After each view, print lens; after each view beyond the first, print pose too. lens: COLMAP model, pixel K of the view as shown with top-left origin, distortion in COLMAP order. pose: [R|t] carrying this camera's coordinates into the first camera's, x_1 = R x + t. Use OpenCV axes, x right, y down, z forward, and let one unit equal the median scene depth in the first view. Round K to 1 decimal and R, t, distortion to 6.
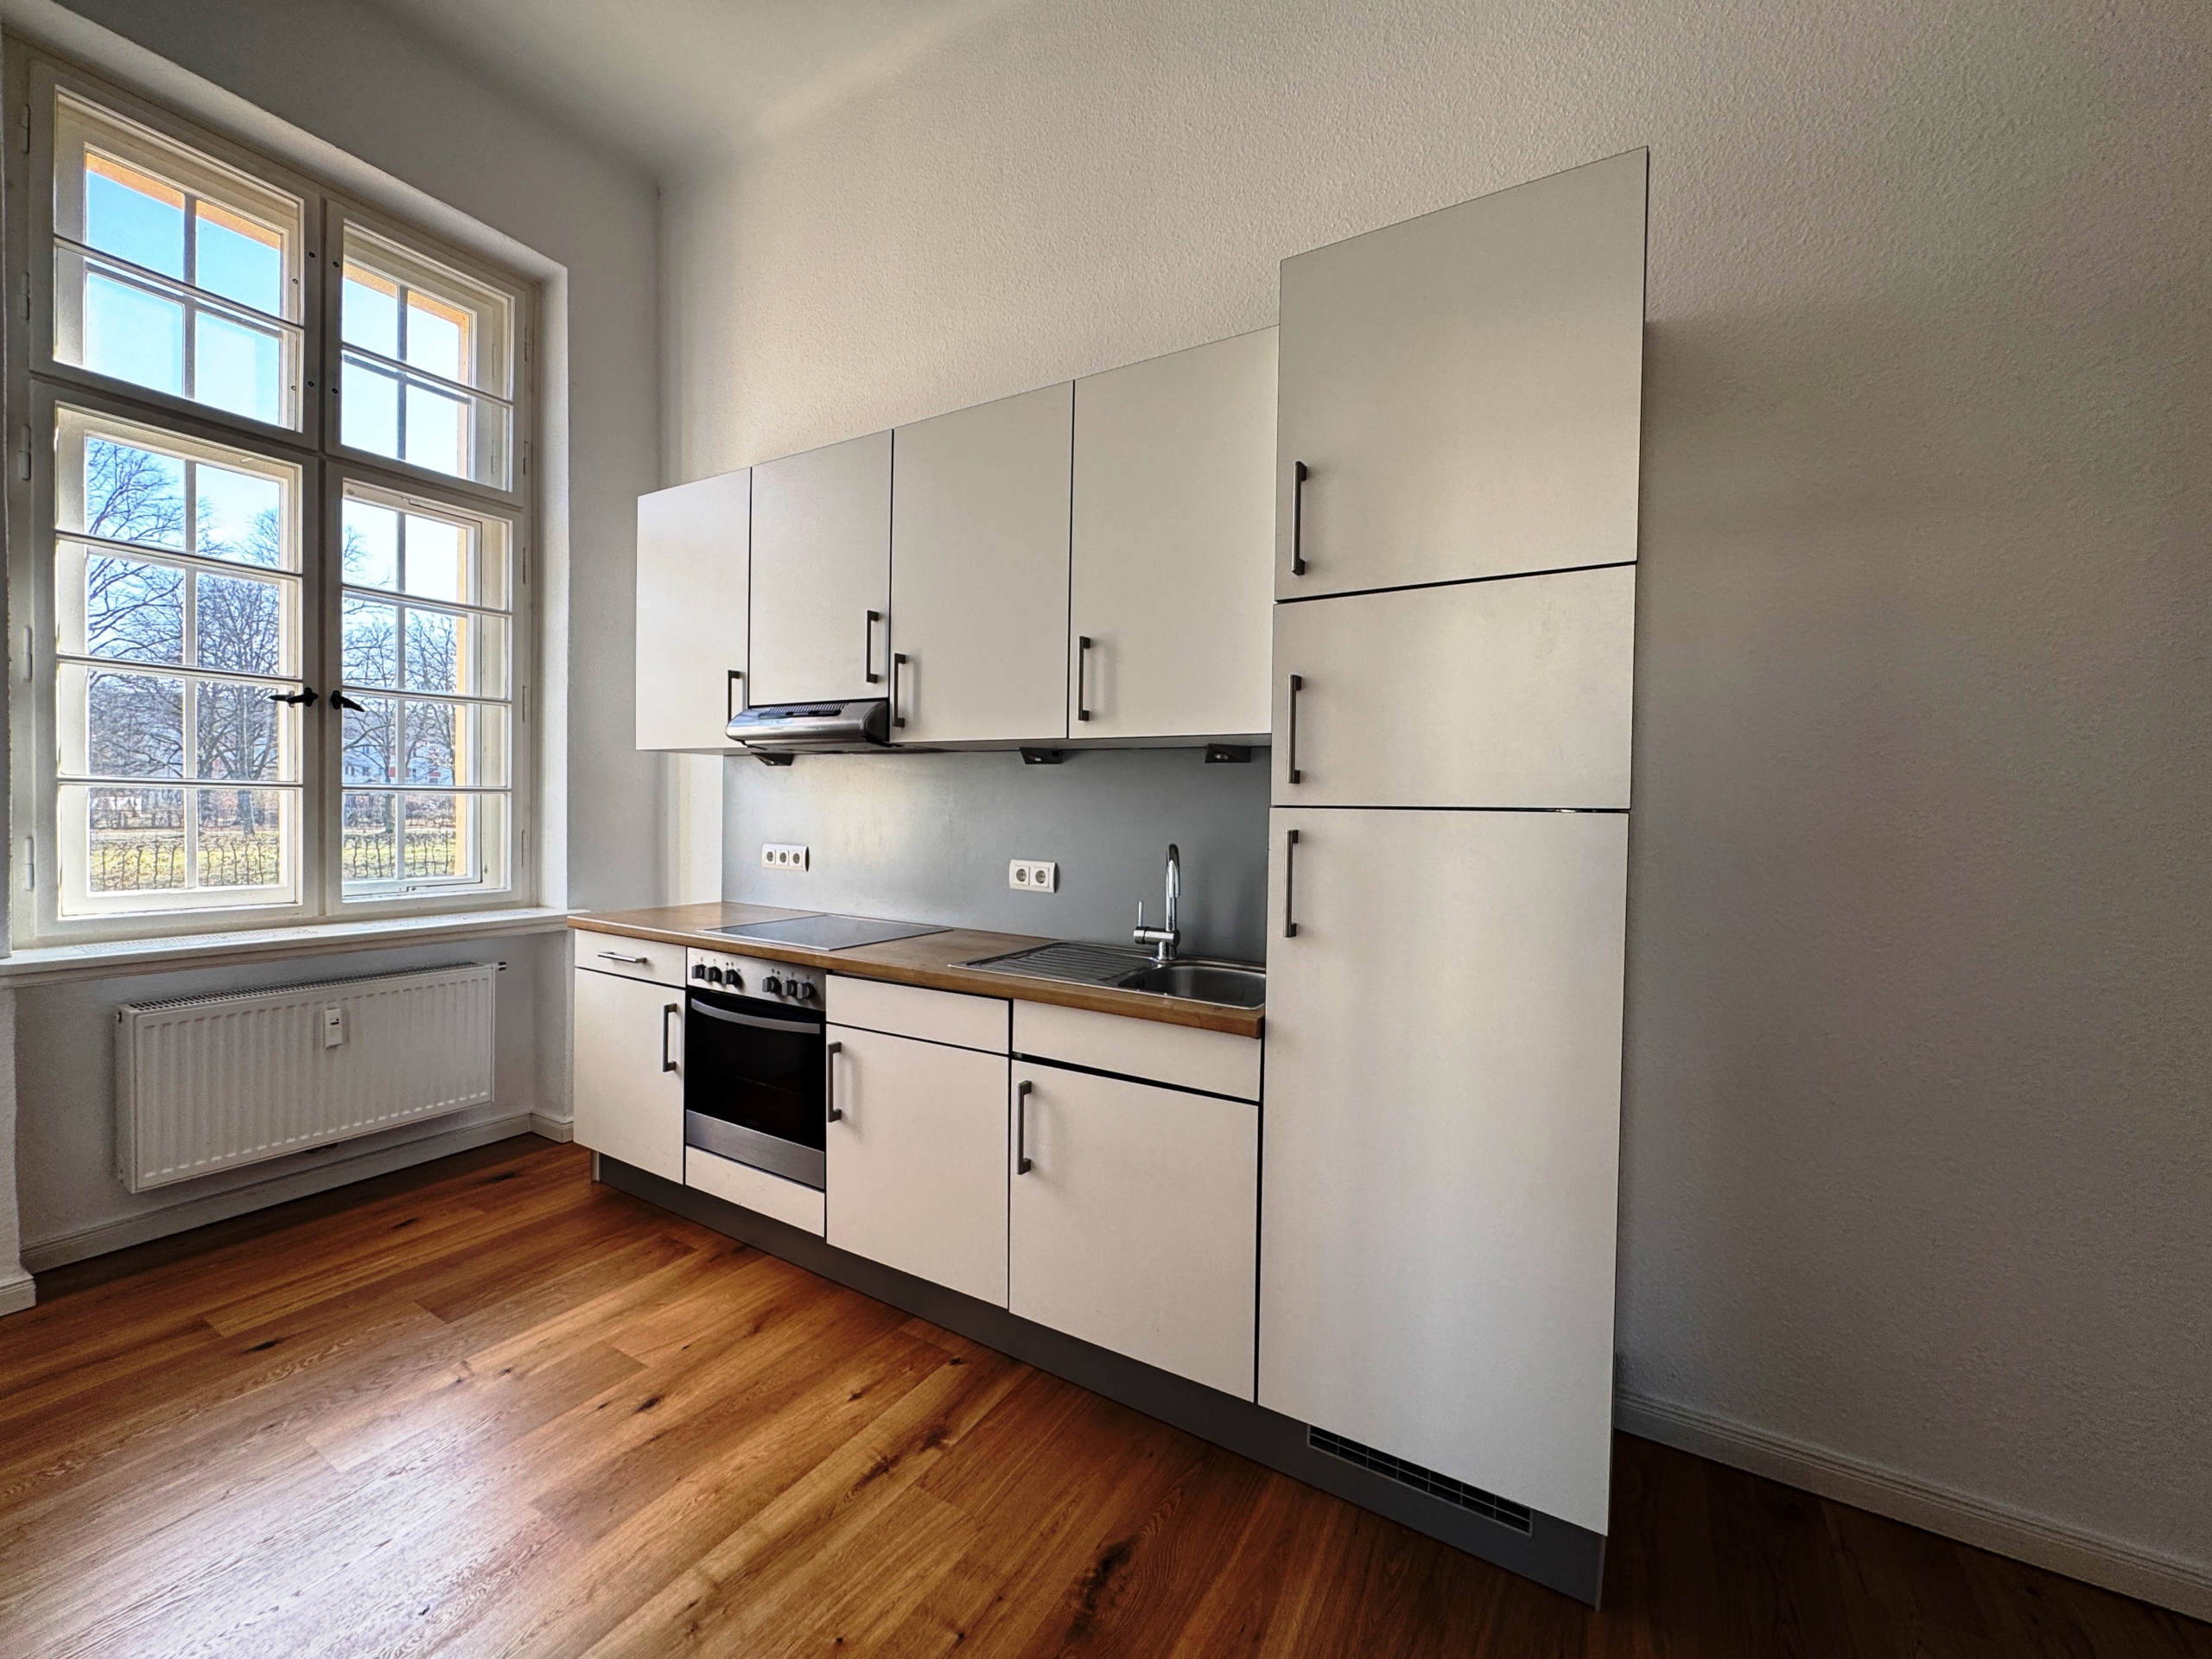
lens RADIAL K [[884.0, 0, 1104.6], [0, 884.0, 825.1], [0, 0, 1]] dist [-0.002791, 0.000714]
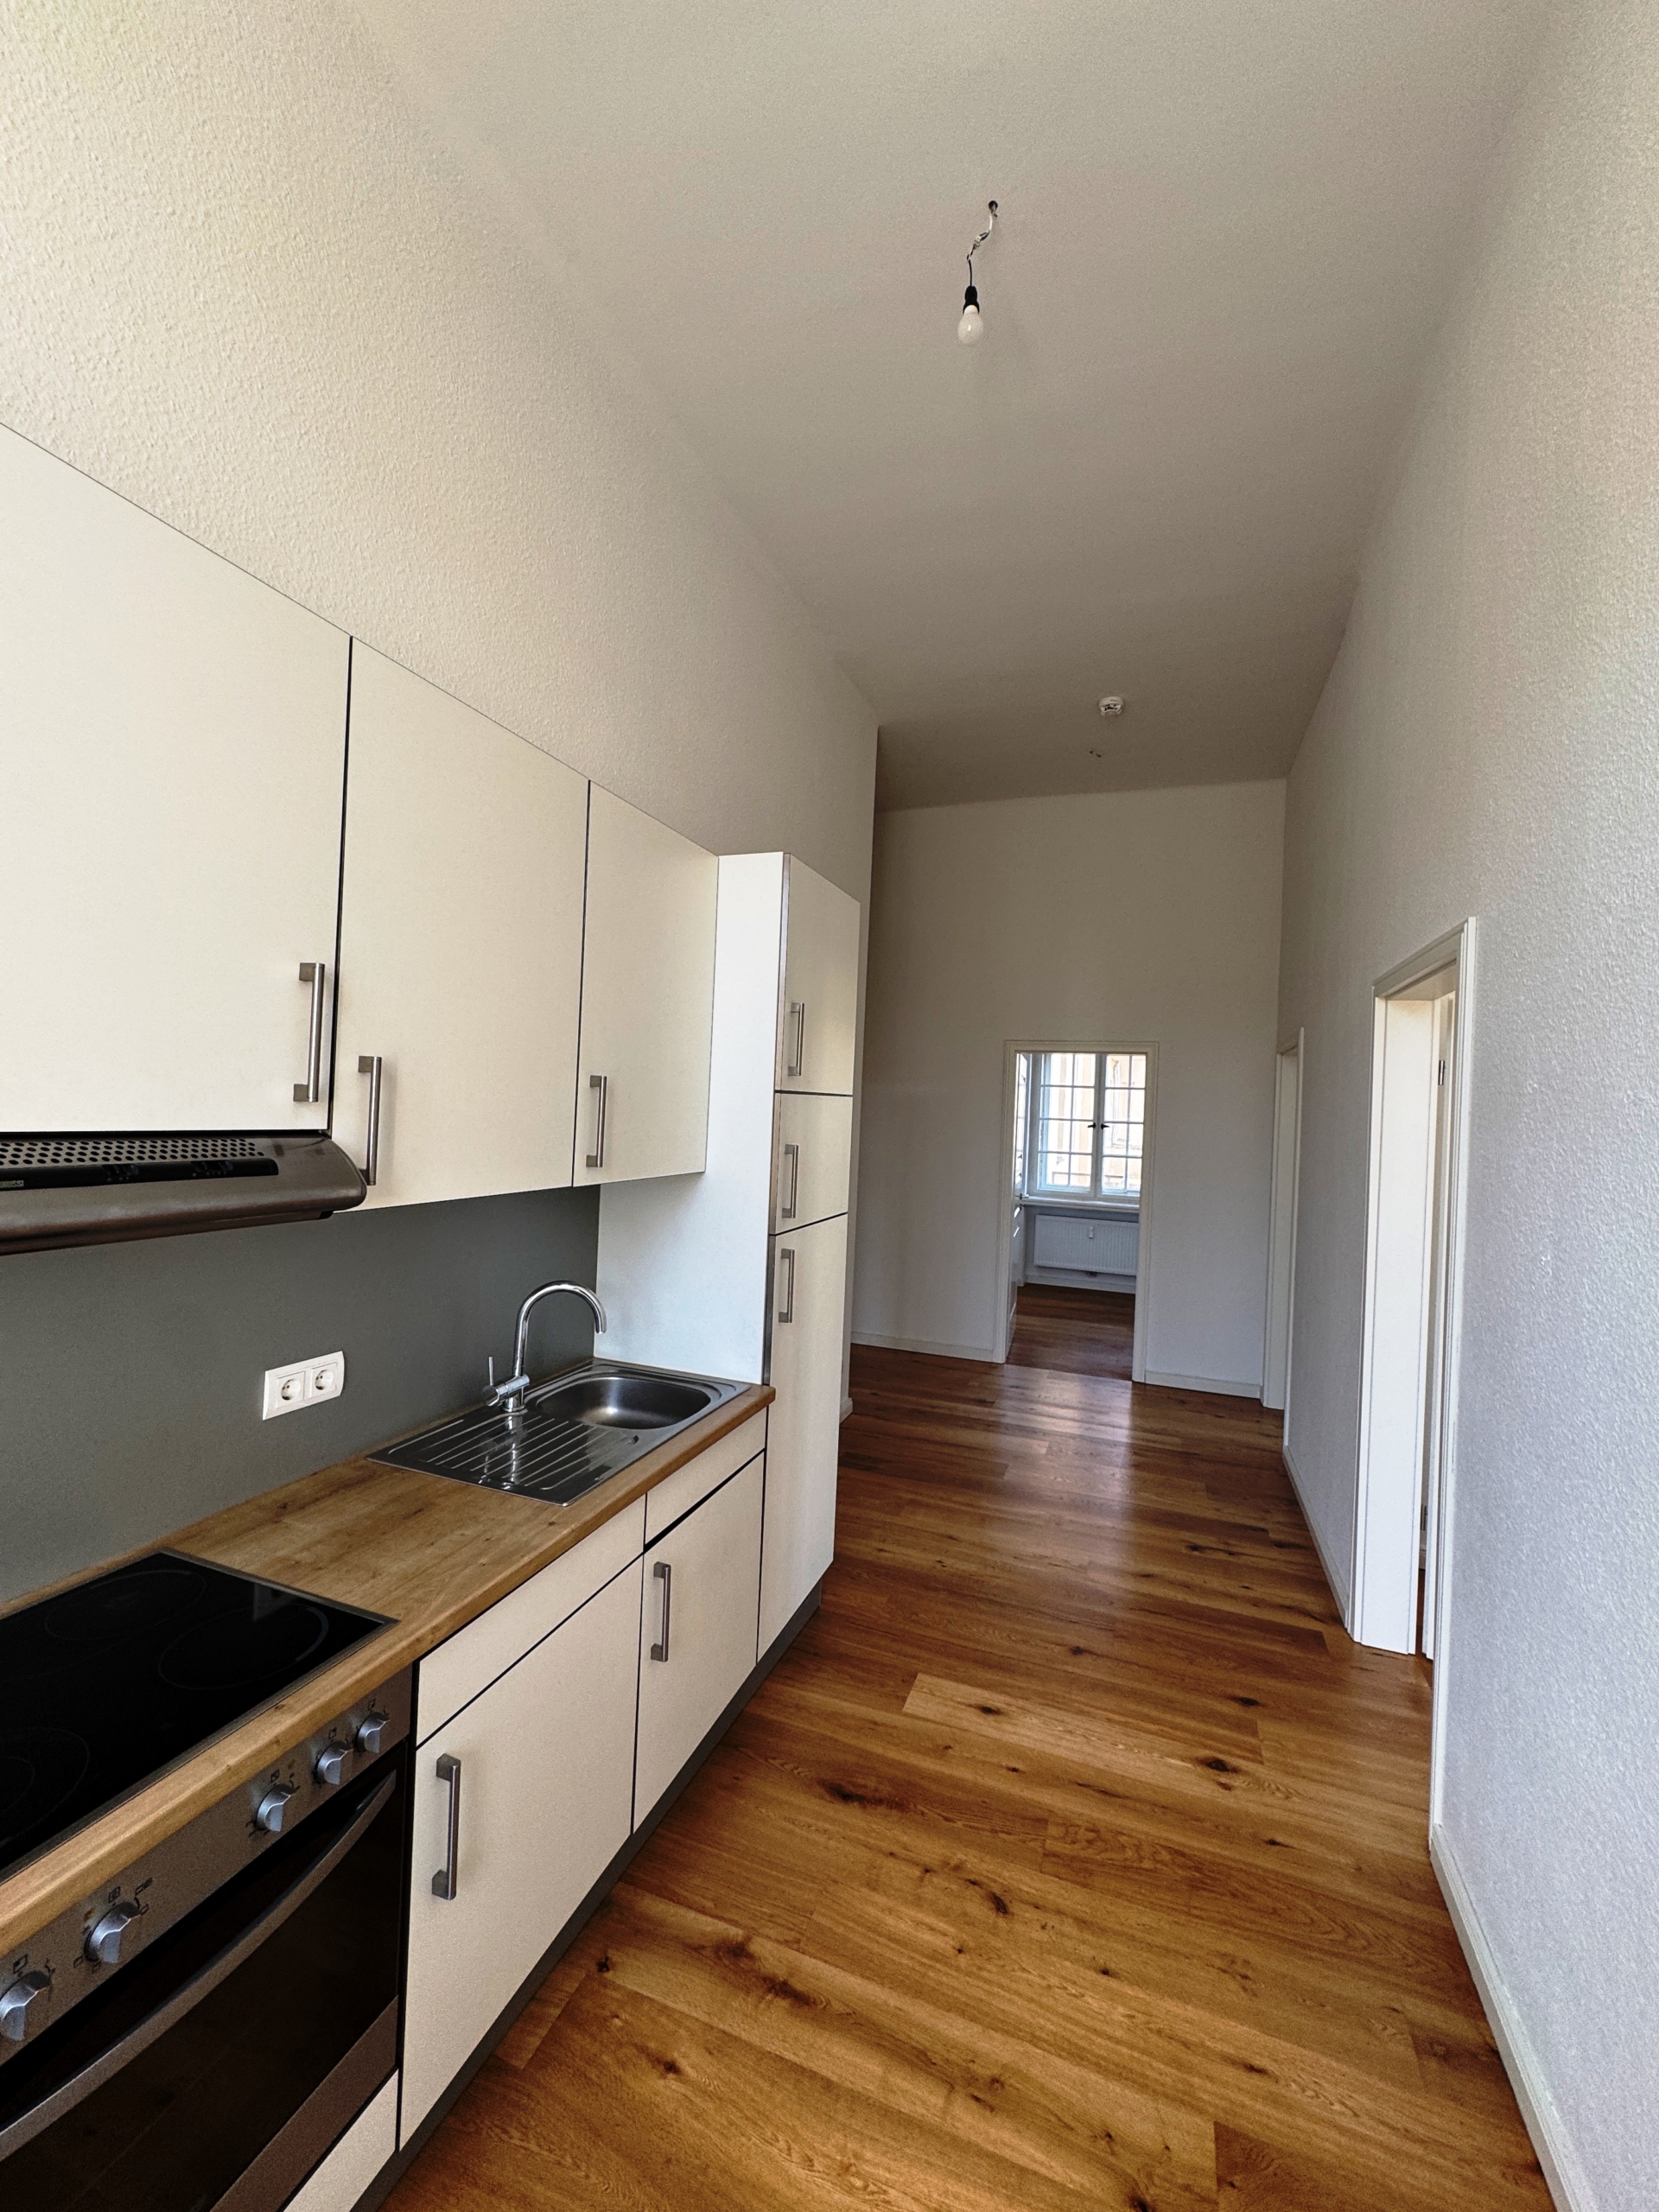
lens RADIAL K [[884.0, 0, 829.5], [0, 884.0, 1106.0], [0, 0, 1]] dist [-0.002791, 0.000714]
pose [[-0.181927, -0.024602, 0.983004, -0.773940], [-0.025533, 0.999468, 0.020289, -0.166910], [-0.982981, -0.021408, -0.182458, 0.748302]]
